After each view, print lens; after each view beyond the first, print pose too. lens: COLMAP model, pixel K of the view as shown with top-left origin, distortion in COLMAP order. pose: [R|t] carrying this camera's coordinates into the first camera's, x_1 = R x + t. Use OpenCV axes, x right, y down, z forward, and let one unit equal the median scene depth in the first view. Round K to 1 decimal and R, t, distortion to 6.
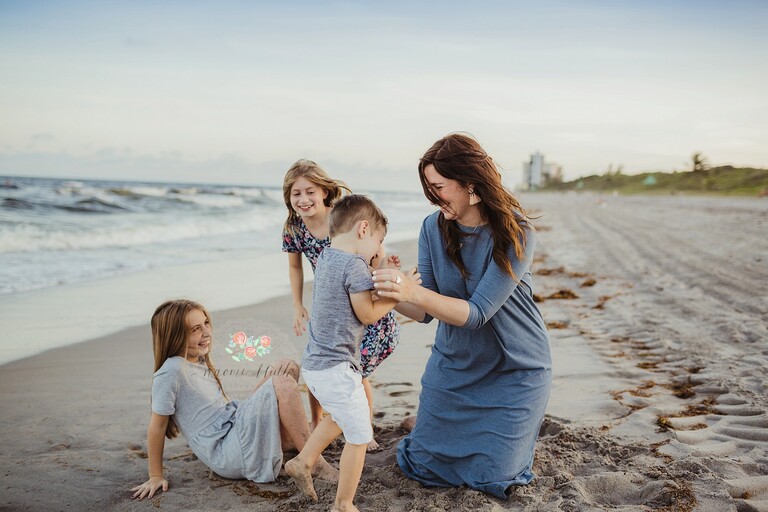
lens RADIAL K [[741.8, 0, 388.2], [0, 741.8, 255.1], [0, 0, 1]] dist [-0.038222, 0.000000]
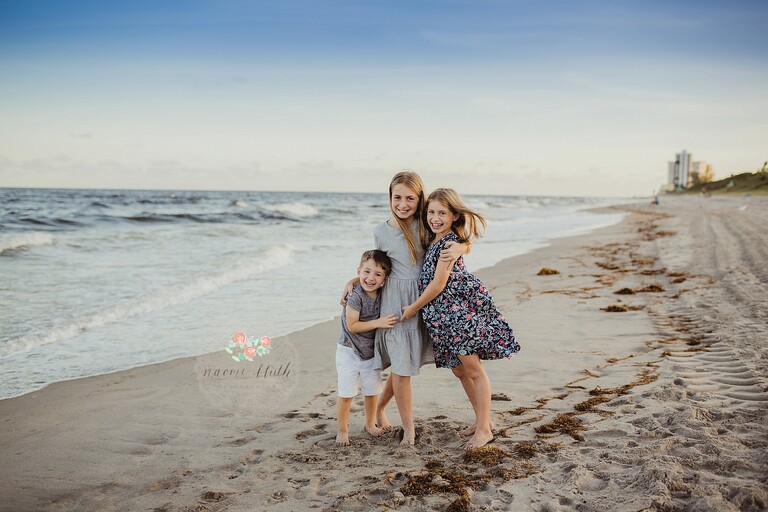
lens RADIAL K [[741.8, 0, 386.1], [0, 741.8, 248.3], [0, 0, 1]] dist [-0.038222, 0.000000]
pose [[0.982309, -0.013165, -0.186801, 0.027137], [0.009881, 0.999780, -0.018501, 0.002773], [0.187004, 0.016328, 0.982223, -0.423473]]
